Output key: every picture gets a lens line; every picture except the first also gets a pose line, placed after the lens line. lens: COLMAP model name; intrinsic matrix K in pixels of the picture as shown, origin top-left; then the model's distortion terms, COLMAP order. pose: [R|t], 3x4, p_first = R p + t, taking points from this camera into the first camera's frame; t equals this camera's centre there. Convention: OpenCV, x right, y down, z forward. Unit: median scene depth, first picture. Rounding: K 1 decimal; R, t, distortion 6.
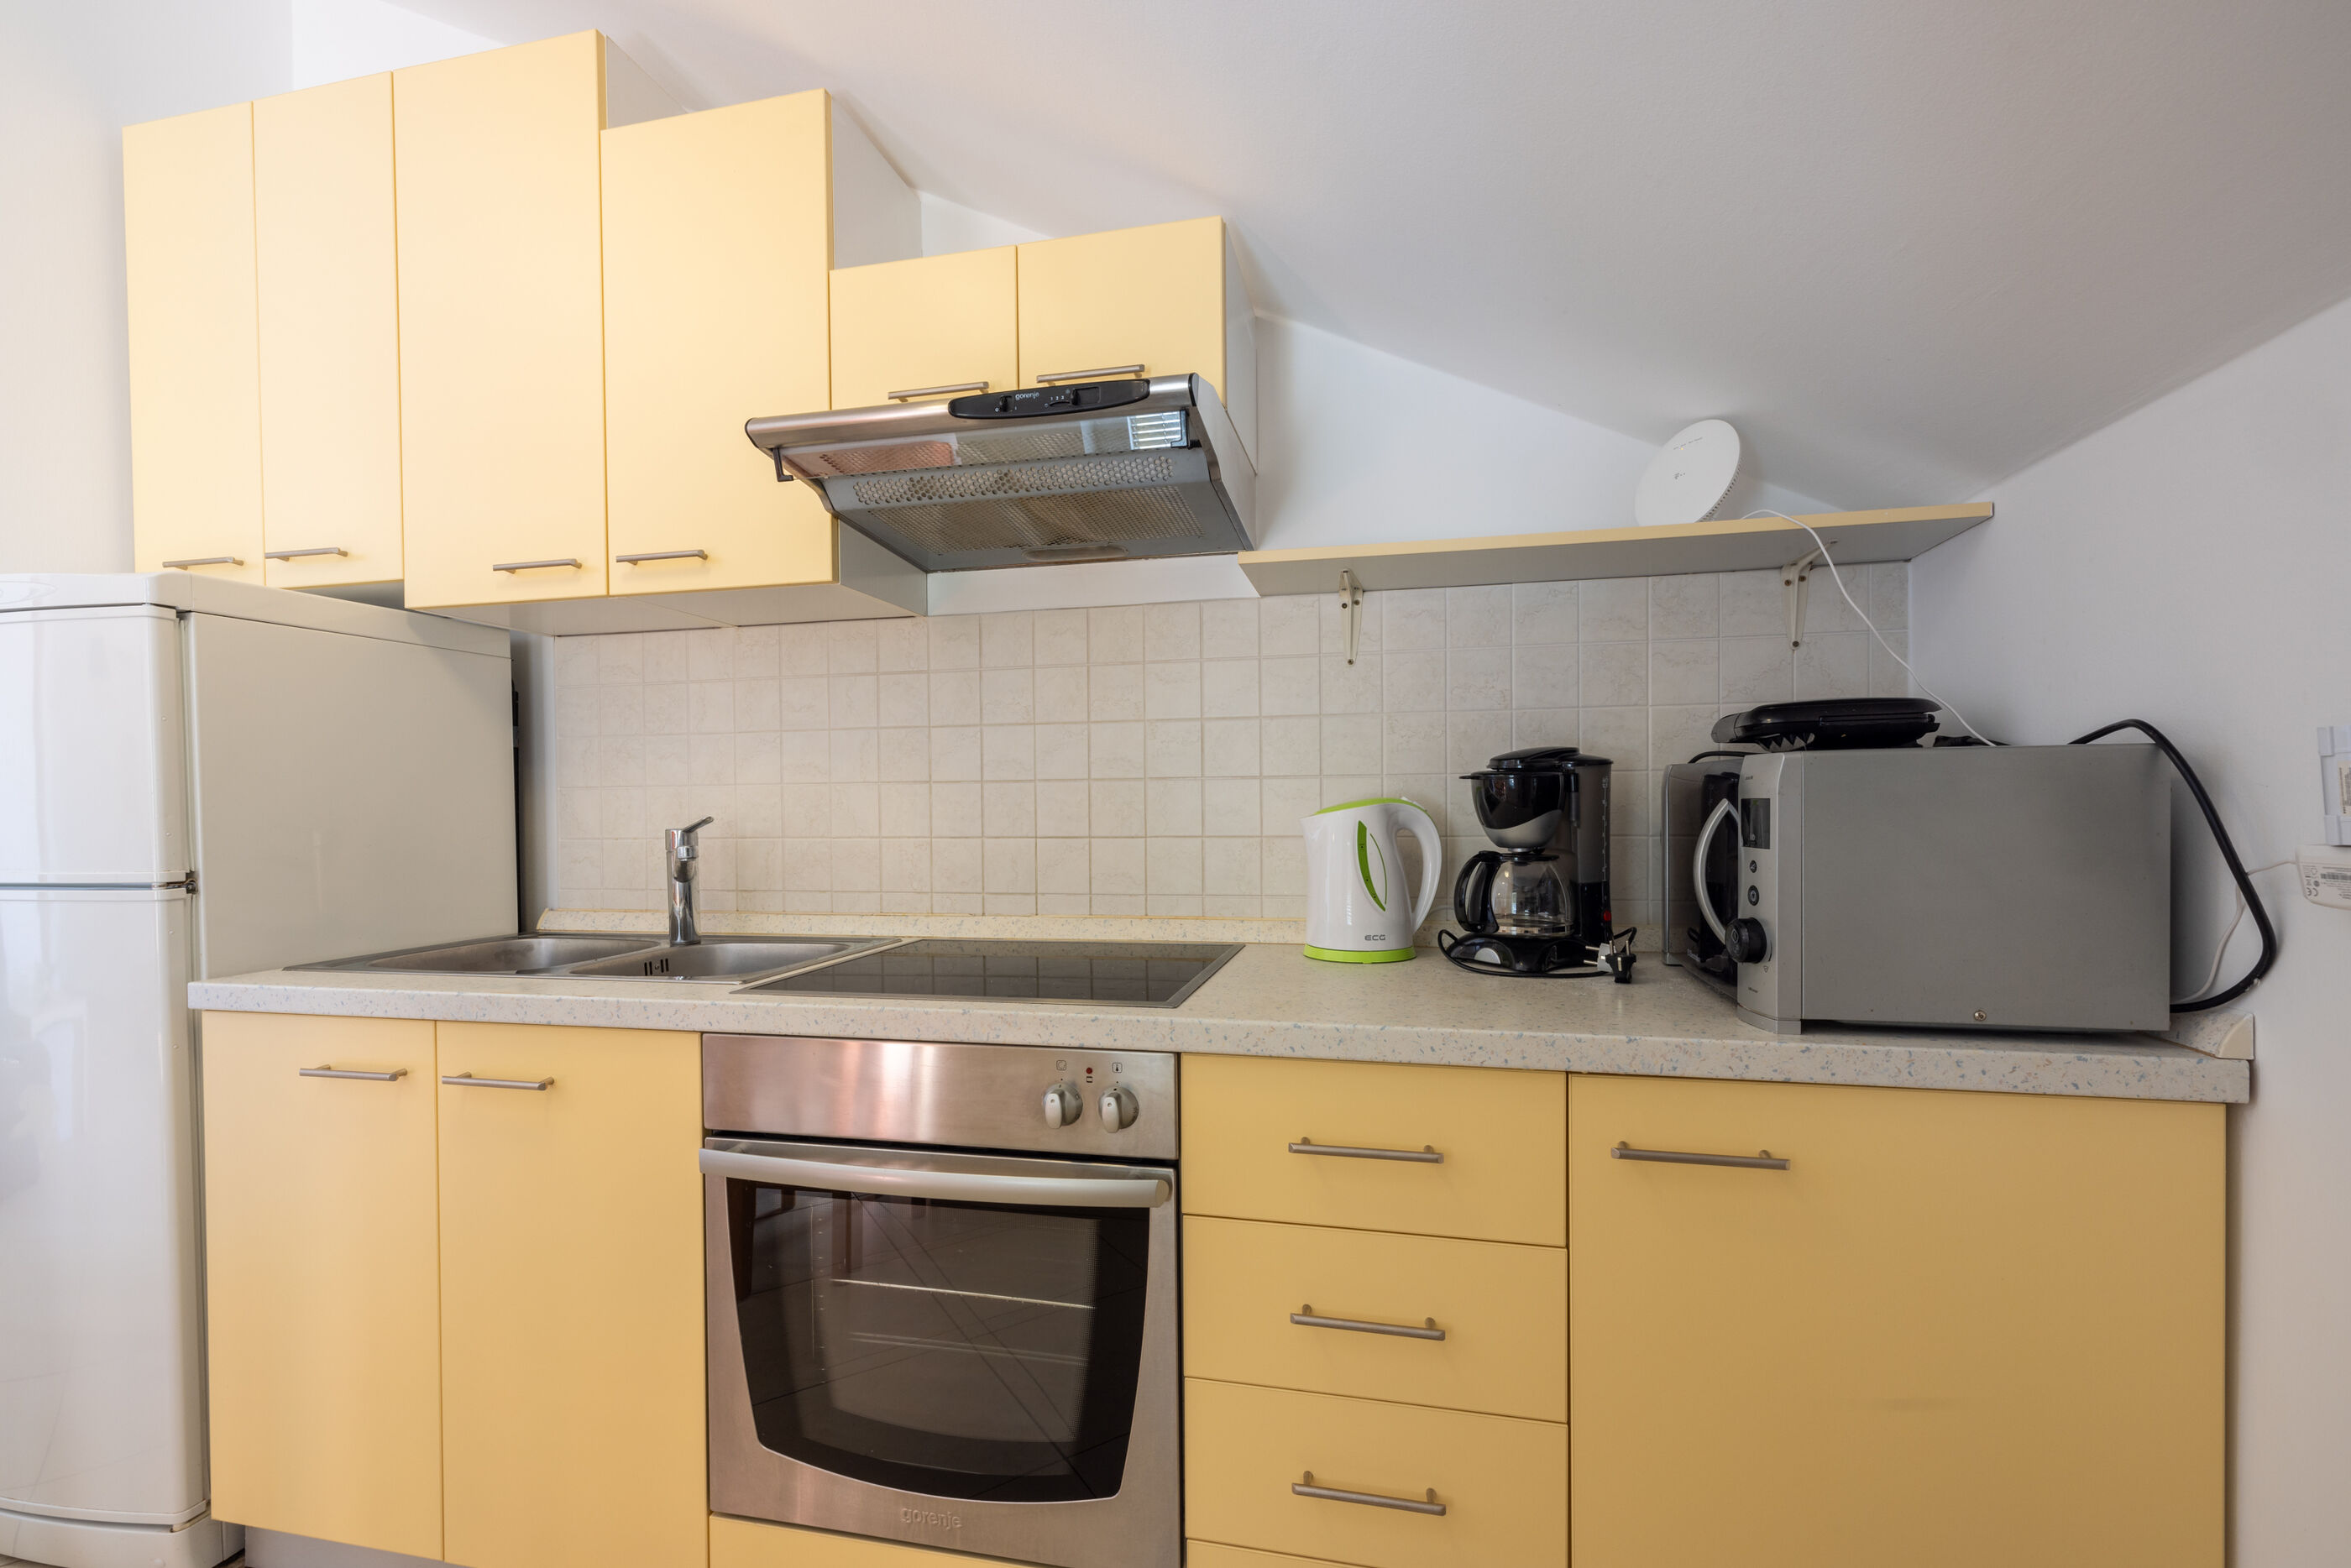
lens RADIAL K [[1012.3, 0, 1176.9], [0, 1012.3, 816.5], [0, 0, 1]] dist [0.000192, 0.000123]
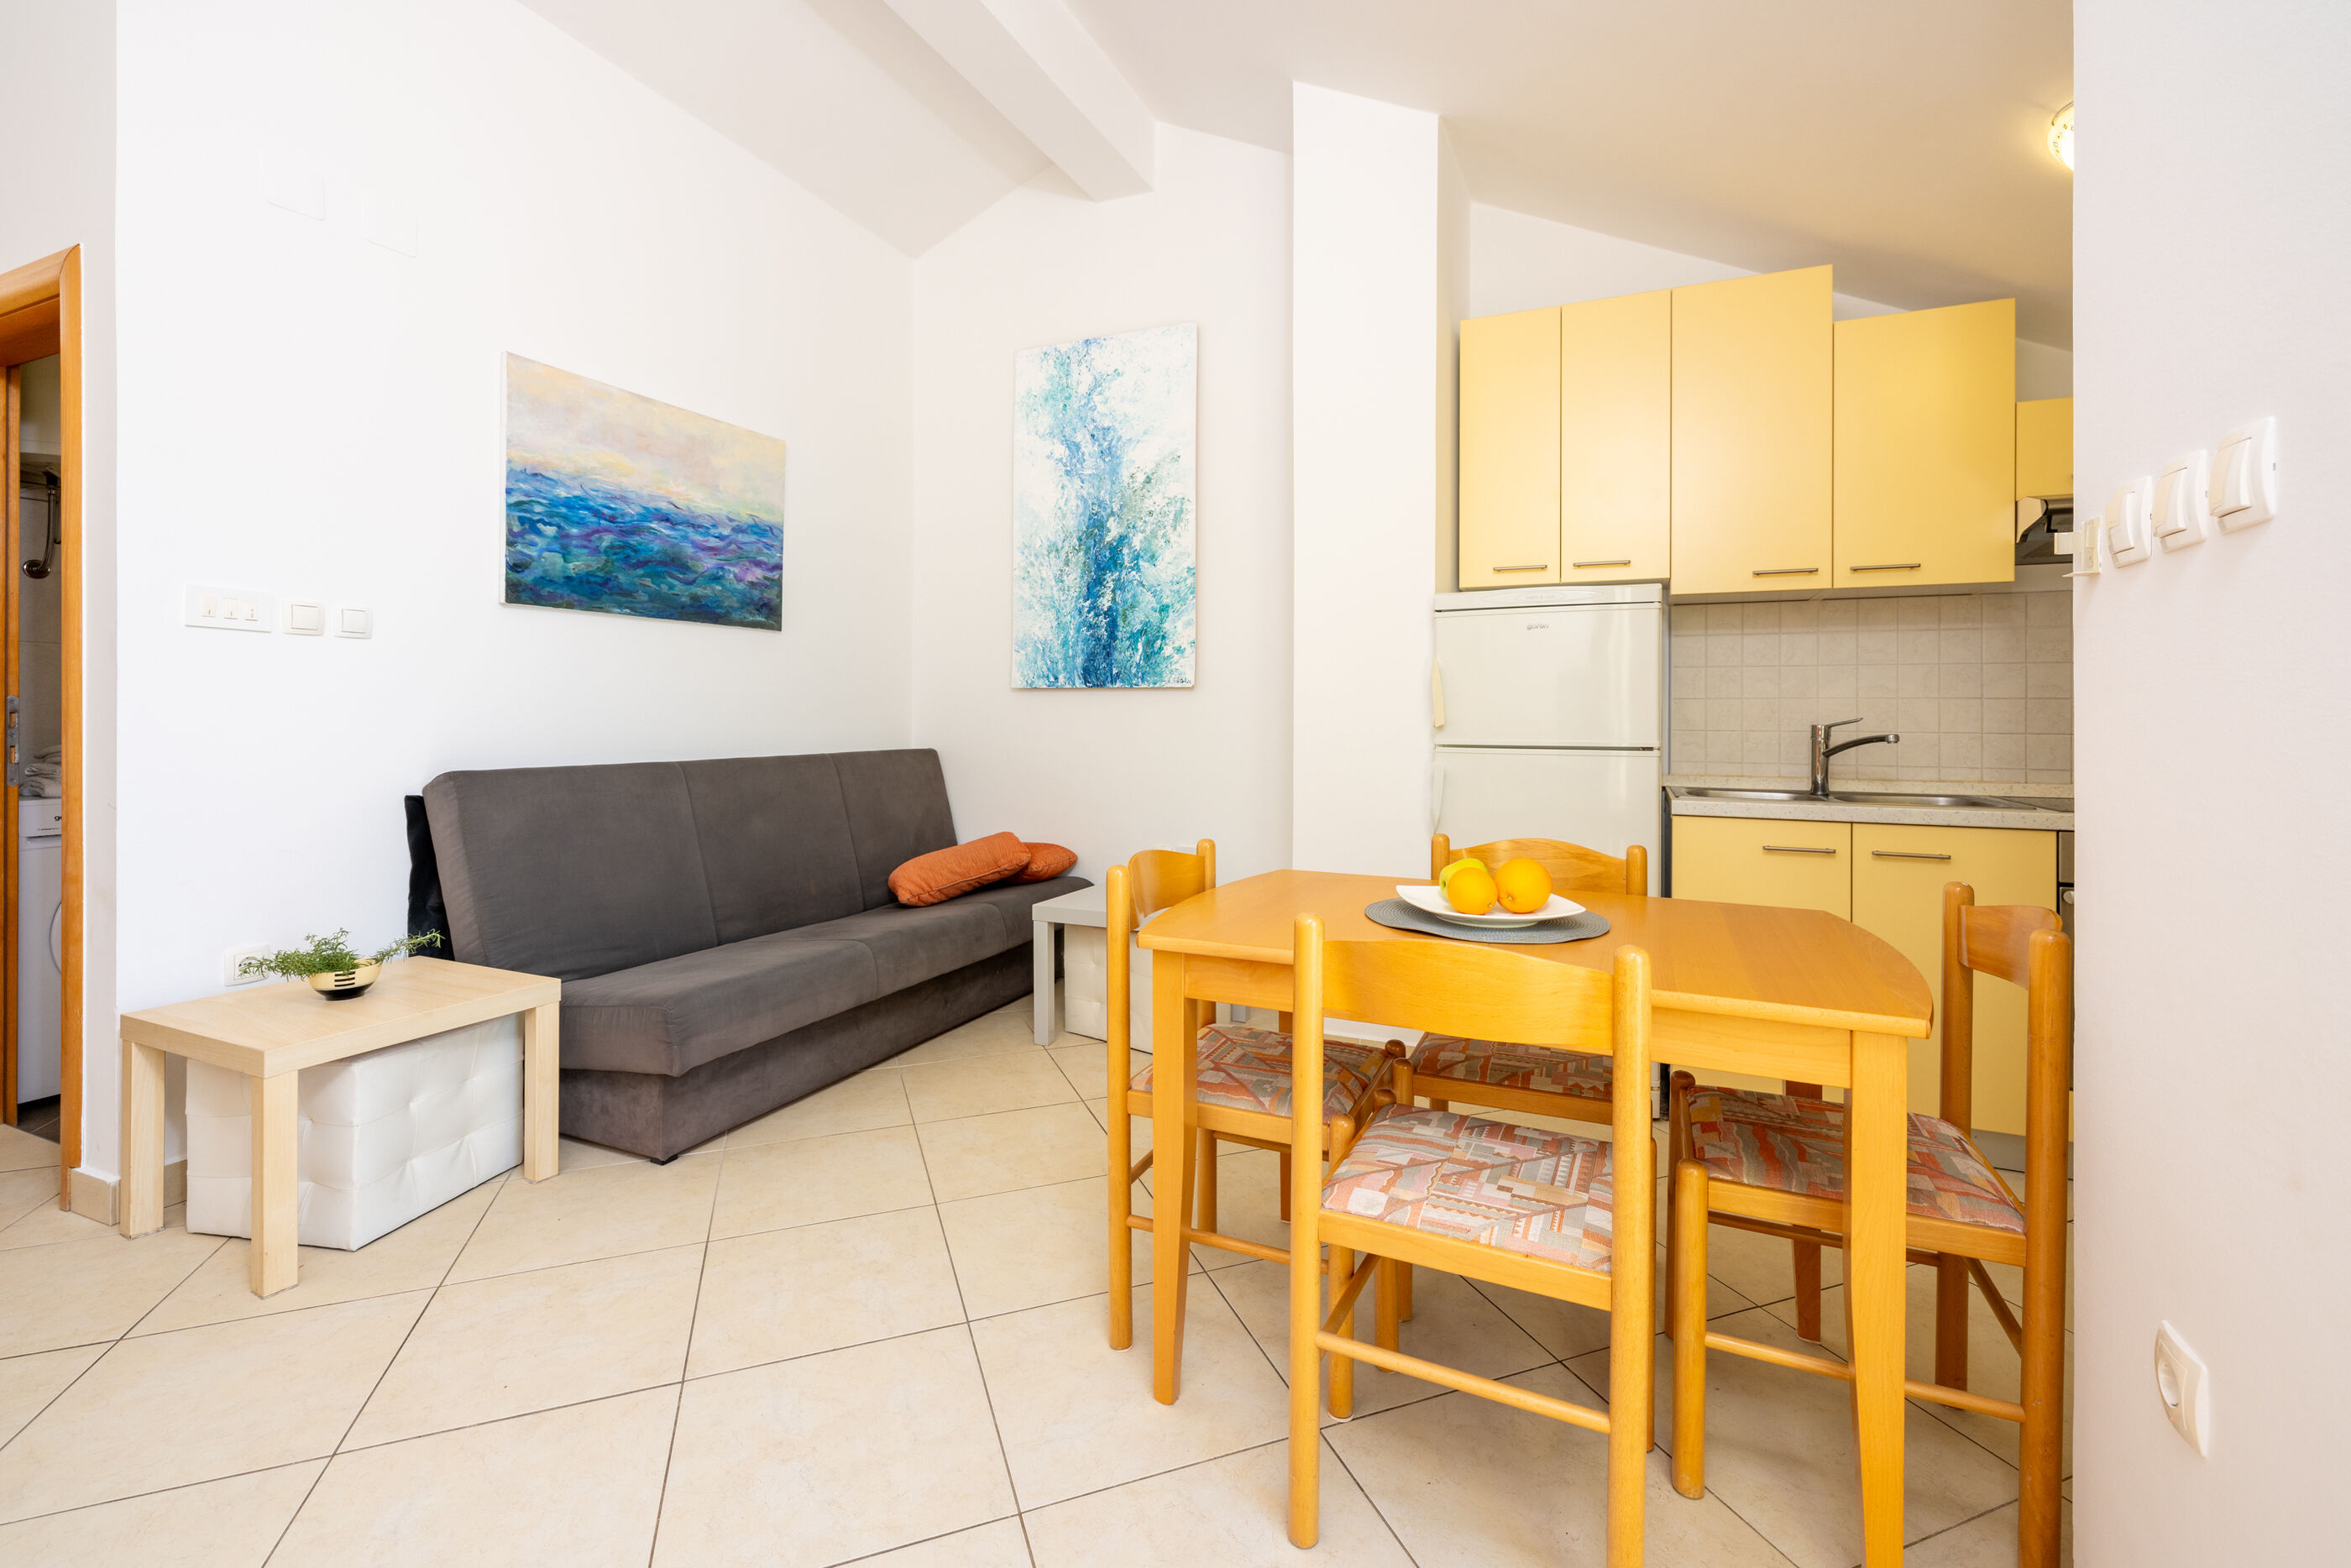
lens RADIAL K [[1019.2, 0, 1173.6], [0, 1019.2, 710.7], [0, 0, 1]] dist [0.002666, 0.000834]
pose [[0.979934, 0.015019, -0.198753, -1.588150], [-0.017948, 0.999755, -0.012946, 0.039419], [0.198510, 0.016253, 0.979964, -1.119524]]
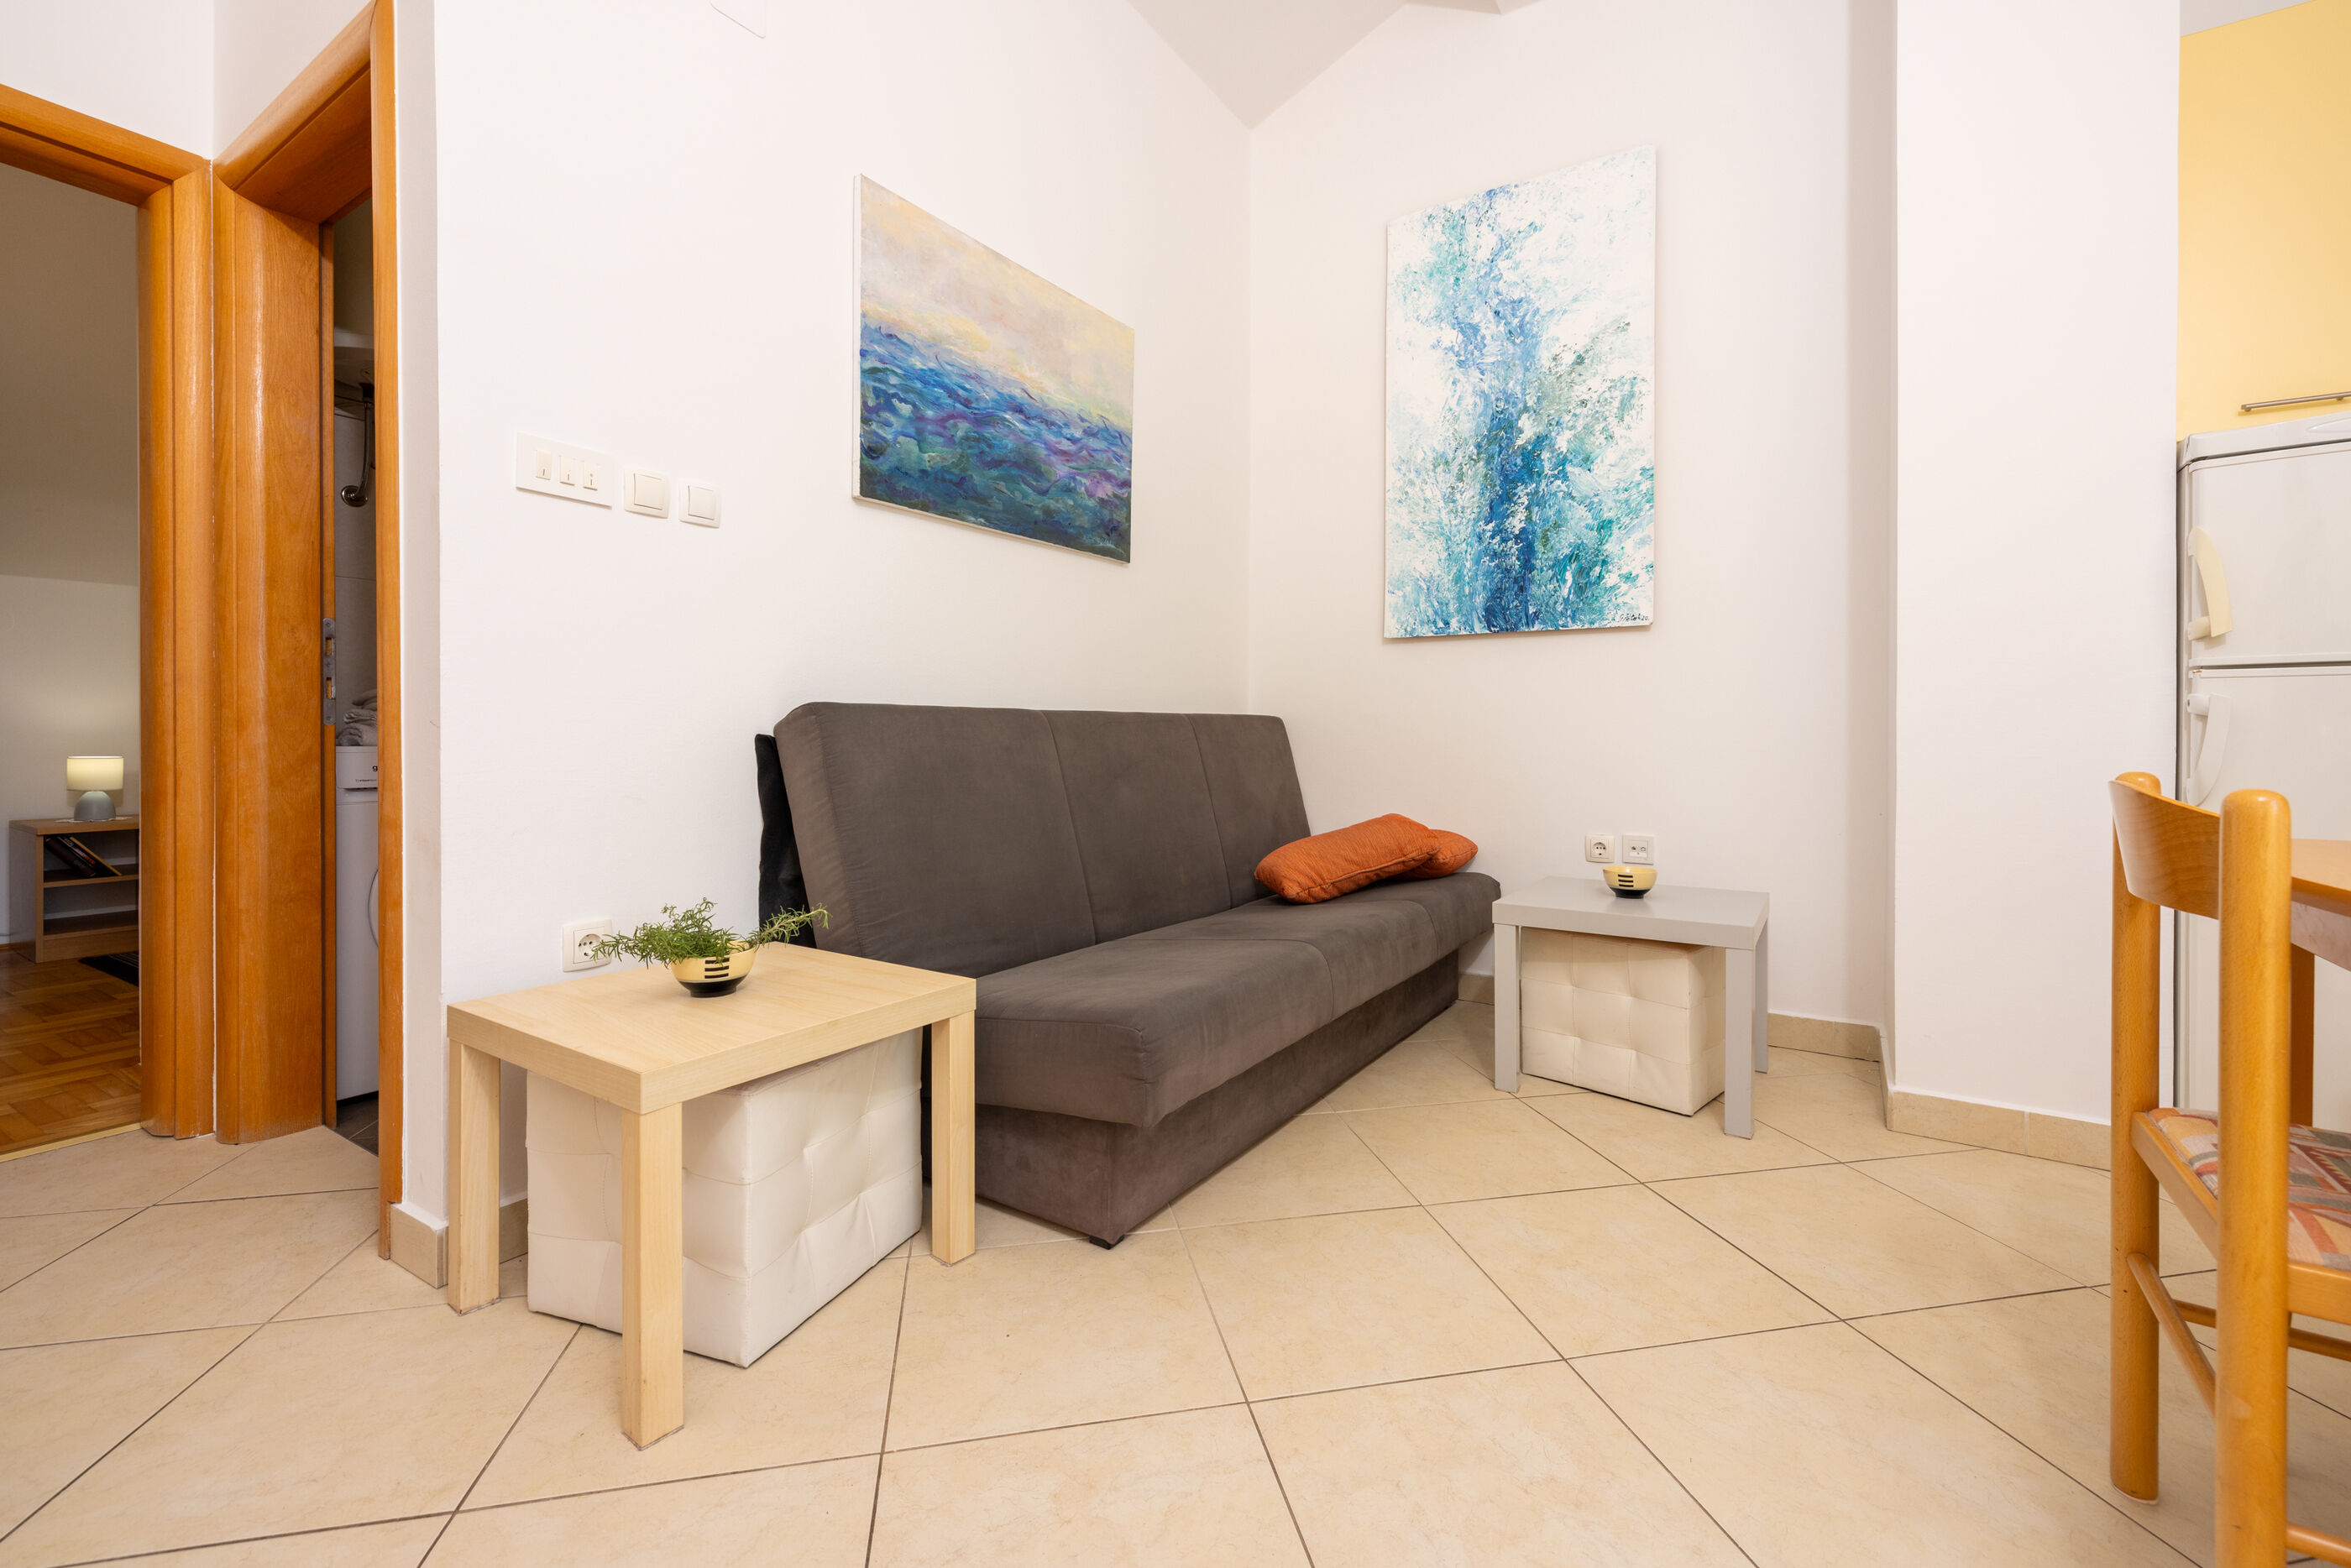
lens RADIAL K [[1002.1, 0, 1160.8], [0, 1002.1, 734.4], [0, 0, 1]] dist [0.001559, 0.000740]
pose [[0.933436, 0.012611, -0.358522, -2.326853], [-0.016437, 0.999836, -0.007627, 0.205271], [0.358367, 0.013012, 0.933490, -0.663331]]
